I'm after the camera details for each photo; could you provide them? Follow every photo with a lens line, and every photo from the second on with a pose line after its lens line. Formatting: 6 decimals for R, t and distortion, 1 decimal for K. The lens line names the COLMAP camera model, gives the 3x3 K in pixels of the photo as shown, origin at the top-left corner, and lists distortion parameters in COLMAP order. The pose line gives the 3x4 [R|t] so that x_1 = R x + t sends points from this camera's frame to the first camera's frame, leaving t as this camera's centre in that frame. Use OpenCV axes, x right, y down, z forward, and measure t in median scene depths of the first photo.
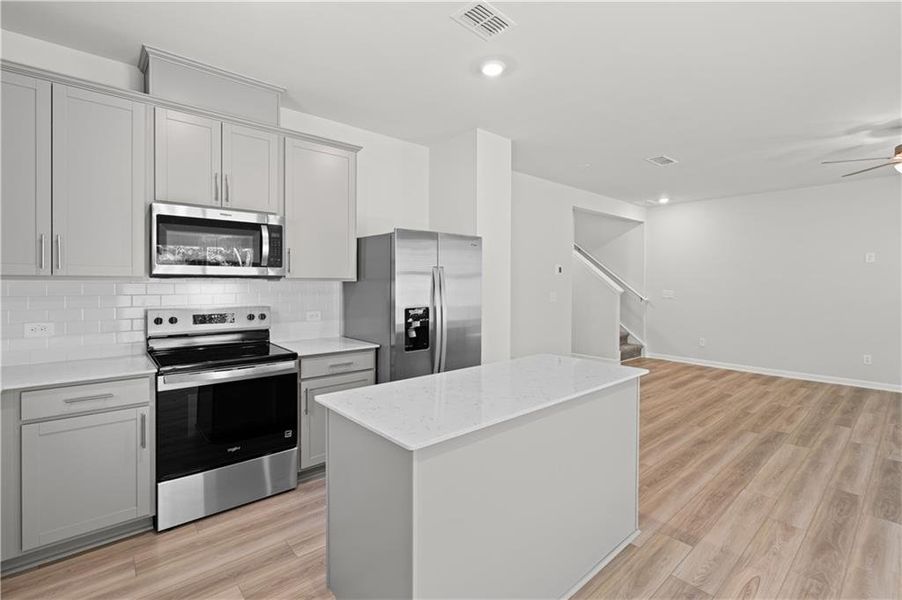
lens RADIAL K [[408.9, 0, 450.3], [0, 408.9, 288.4], [0, 0, 1]] dist [-0.006418, 0.003712]
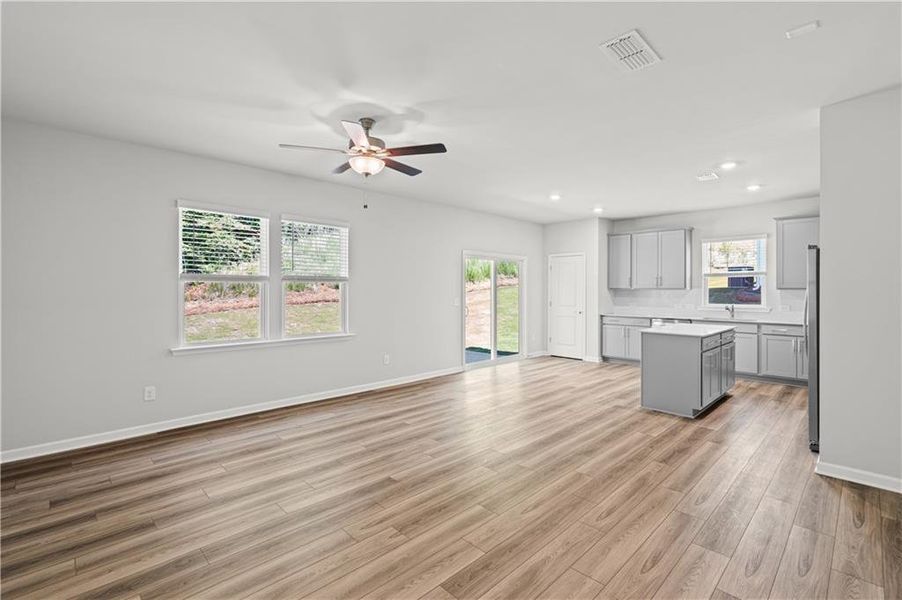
lens RADIAL K [[408.9, 0, 449.7], [0, 408.9, 291.9], [0, 0, 1]] dist [-0.006418, 0.003712]
pose [[-0.998375, -0.003162, -0.056904, 1.173577], [-0.004352, 0.999774, 0.020797, -0.033467], [0.056826, 0.021011, -0.998163, 2.275164]]
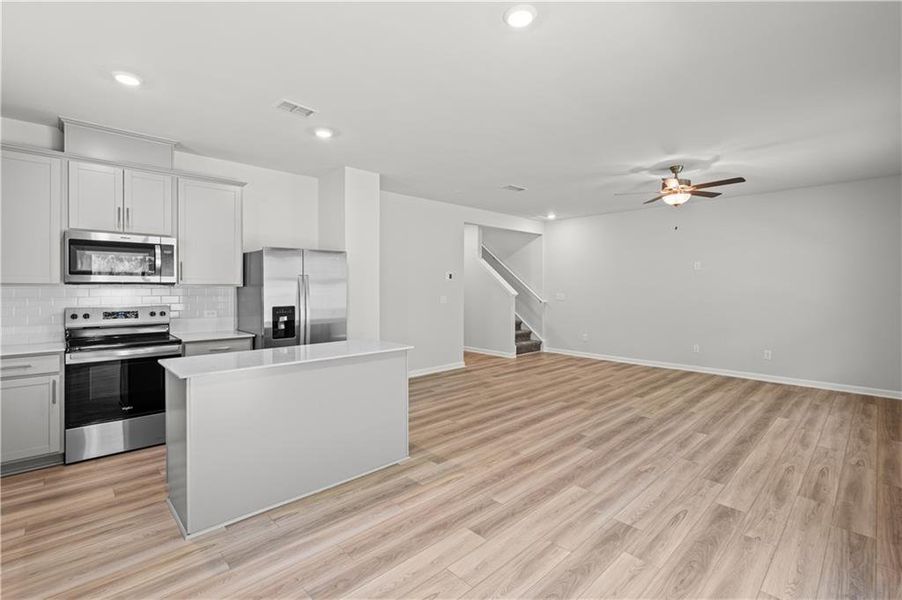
lens RADIAL K [[408.9, 0, 449.9], [0, 408.9, 290.3], [0, 0, 1]] dist [-0.006418, 0.003712]
pose [[0.998968, -0.004088, 0.045232, 0.403933], [0.004452, 0.999958, -0.007951, 0.008429], [-0.045198, 0.008144, 0.998945, -0.349858]]
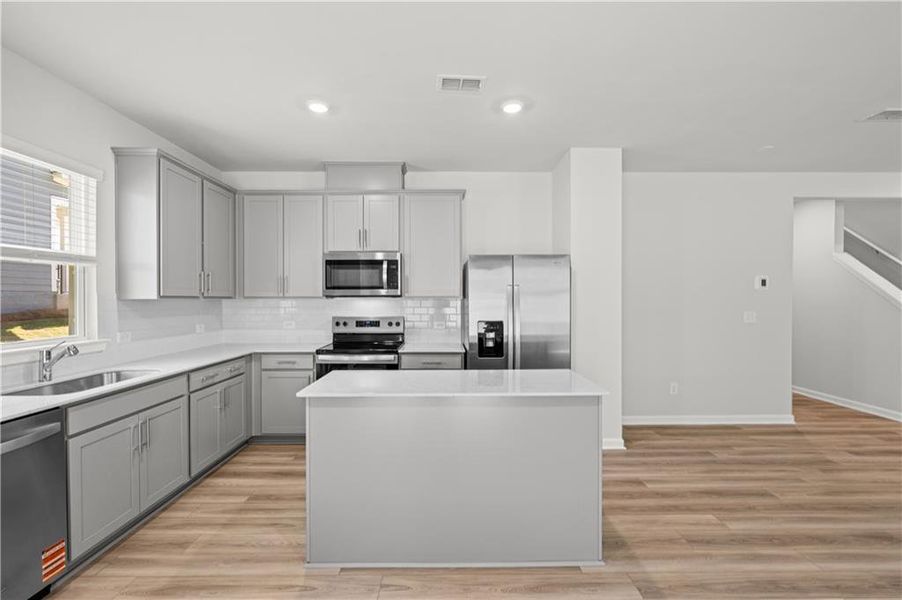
lens RADIAL K [[408.9, 0, 448.0], [0, 408.9, 300.7], [0, 0, 1]] dist [-0.006418, 0.003712]
pose [[0.760695, -0.002803, -0.649104, 0.596682], [-0.005890, 0.999920, -0.011221, 0.003122], [0.649083, 0.012359, 0.760617, 0.035305]]
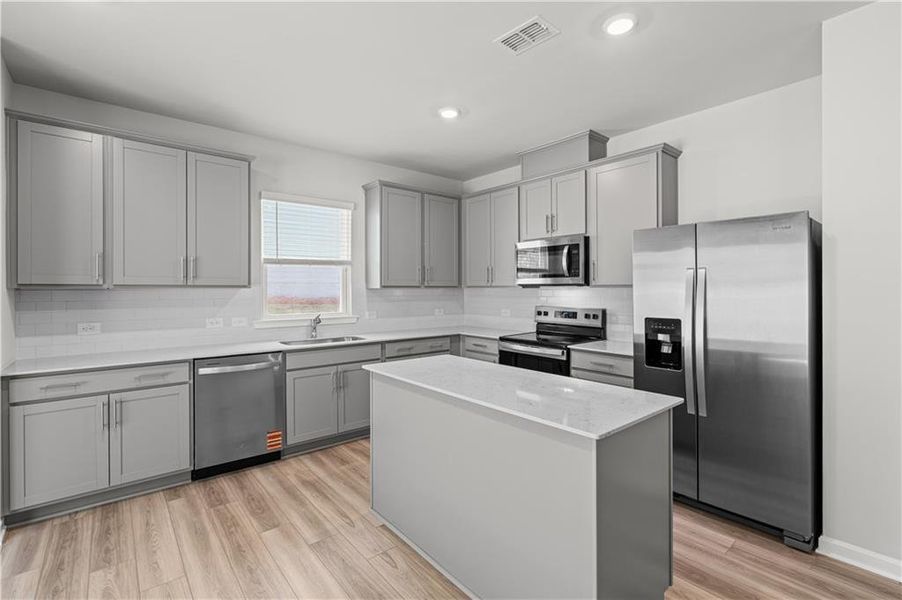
lens RADIAL K [[415.4, 0, 443.5], [0, 415.4, 288.4], [0, 0, 1]] dist [0.000741, 0.001473]
pose [[-0.030375, -0.003648, -0.999532, 0.813094], [-0.013024, 0.999910, -0.003254, -0.006199], [0.999454, 0.012919, -0.030419, 0.584883]]
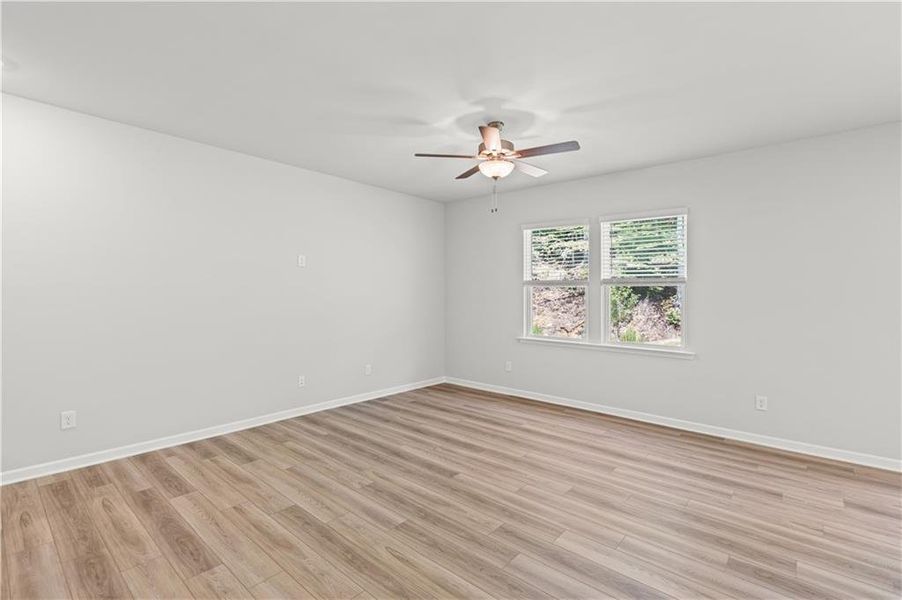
lens RADIAL K [[415.4, 0, 447.9], [0, 415.4, 296.7], [0, 0, 1]] dist [0.000741, 0.001473]
pose [[-0.139596, -0.013076, 0.990122, 0.236122], [0.007016, 0.999875, 0.014193, -0.020786], [-0.990184, 0.008928, -0.139487, 1.454071]]
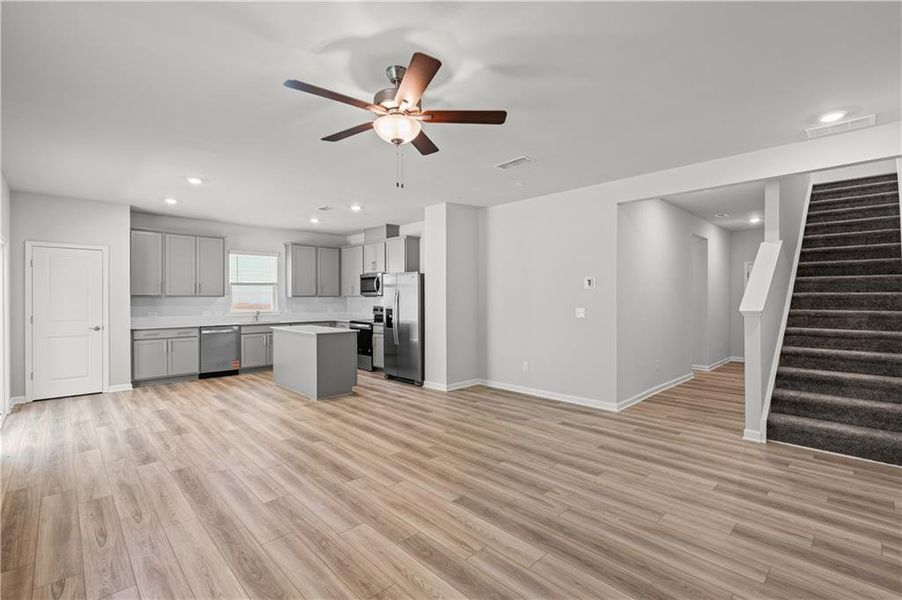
lens RADIAL K [[408.9, 0, 442.7], [0, 408.9, 297.2], [0, 0, 1]] dist [-0.006418, 0.003712]
pose [[0.039943, -0.003990, -0.999194, 2.164519], [-0.013975, 0.999892, -0.004552, -0.008996], [0.999104, 0.014146, 0.039883, 1.220182]]
